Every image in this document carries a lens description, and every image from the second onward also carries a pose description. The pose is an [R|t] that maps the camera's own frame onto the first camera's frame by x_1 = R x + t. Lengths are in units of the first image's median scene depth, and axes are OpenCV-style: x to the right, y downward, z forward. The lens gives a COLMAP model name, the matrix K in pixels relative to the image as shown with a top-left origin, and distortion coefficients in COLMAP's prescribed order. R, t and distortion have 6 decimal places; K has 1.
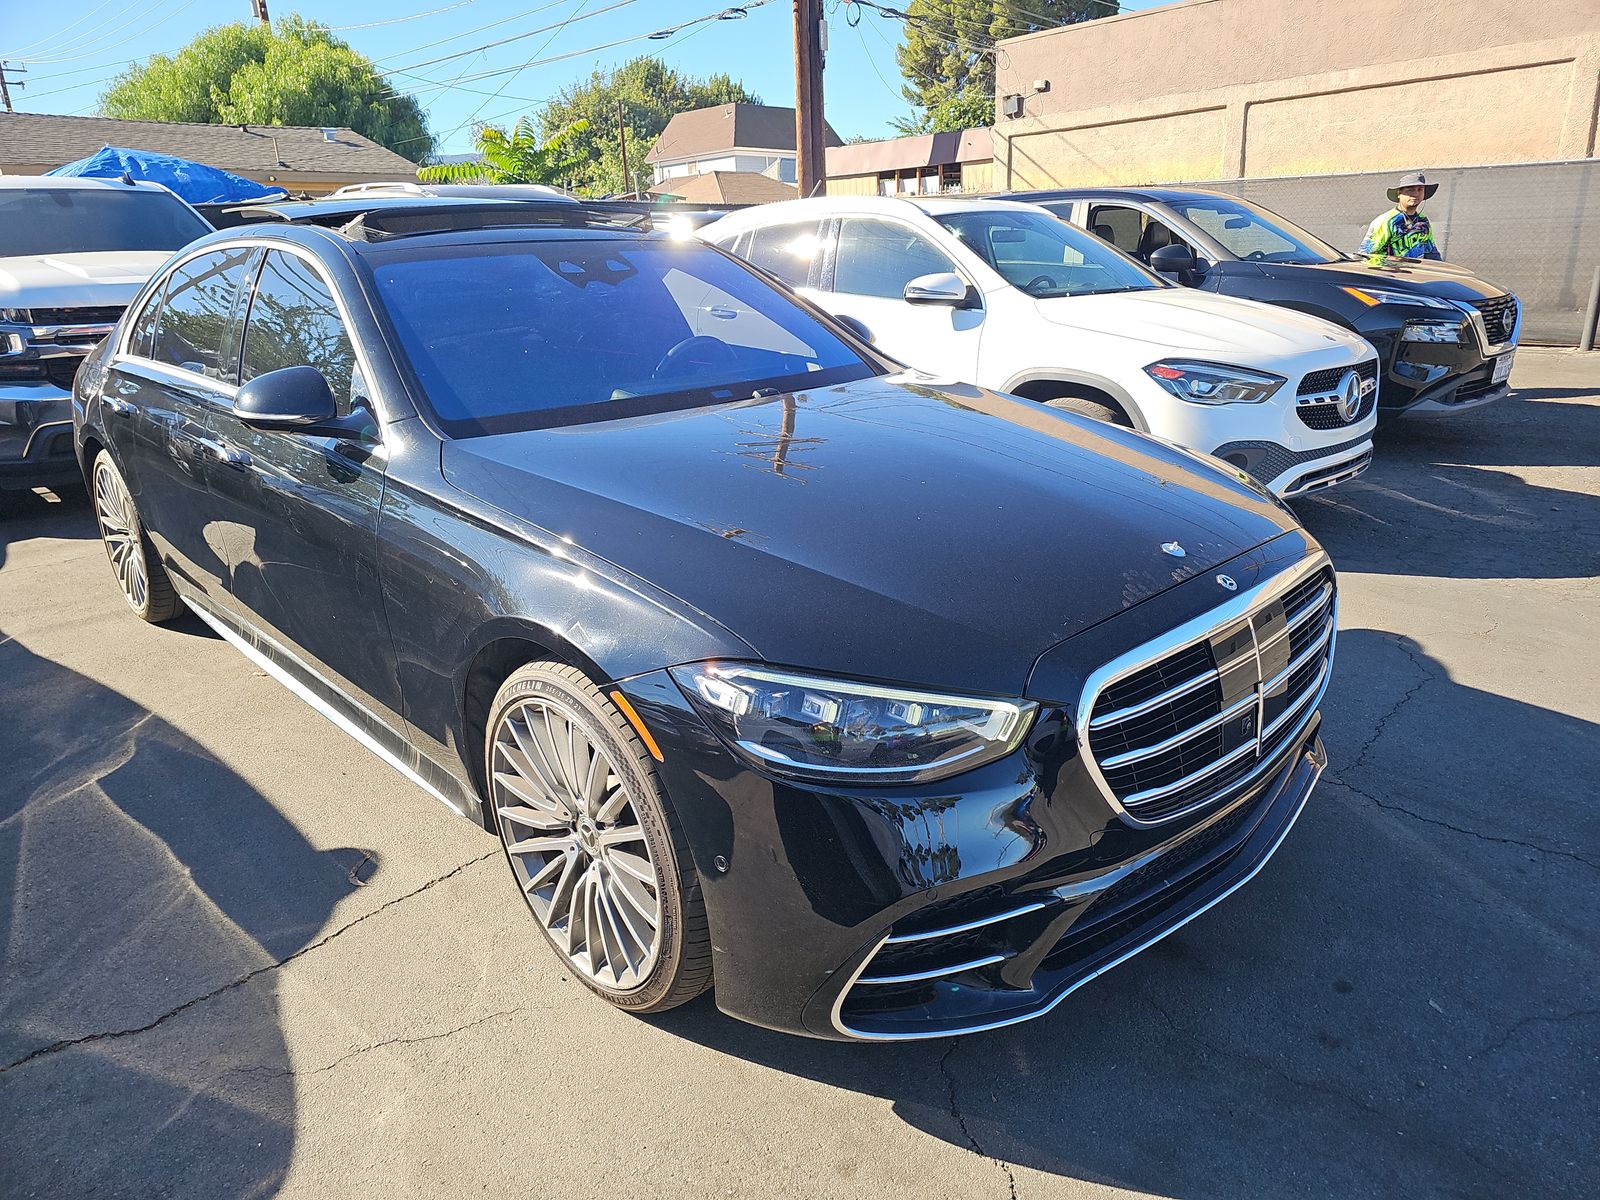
lens RADIAL K [[1067.6, 0, 802.1], [0, 1067.6, 606.0], [0, 0, 1]] dist [0.030863, -0.035327]
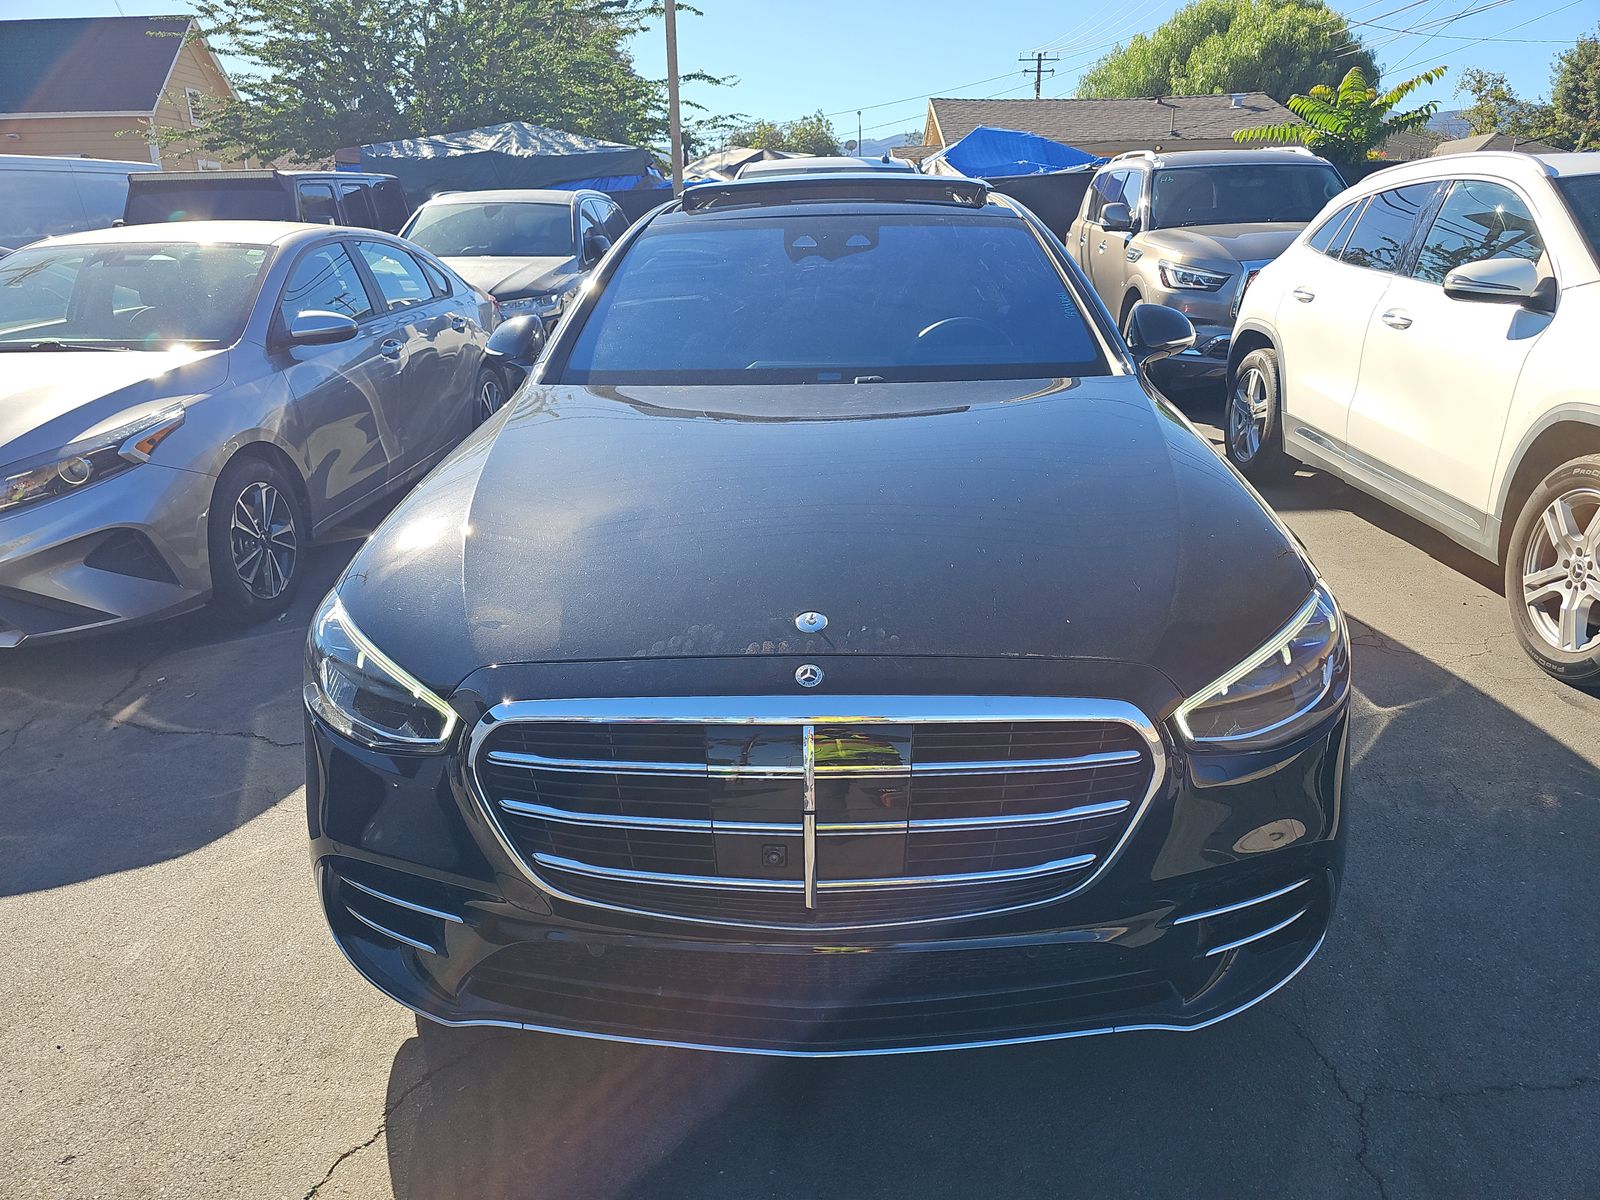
lens RADIAL K [[1067.6, 0, 802.1], [0, 1067.6, 606.0], [0, 0, 1]] dist [0.030863, -0.035327]
pose [[0.664909, 0.259316, -0.700465, 0.088799], [-0.239429, 0.962309, 0.128976, -0.016232], [0.707509, 0.081954, 0.701936, 0.044535]]
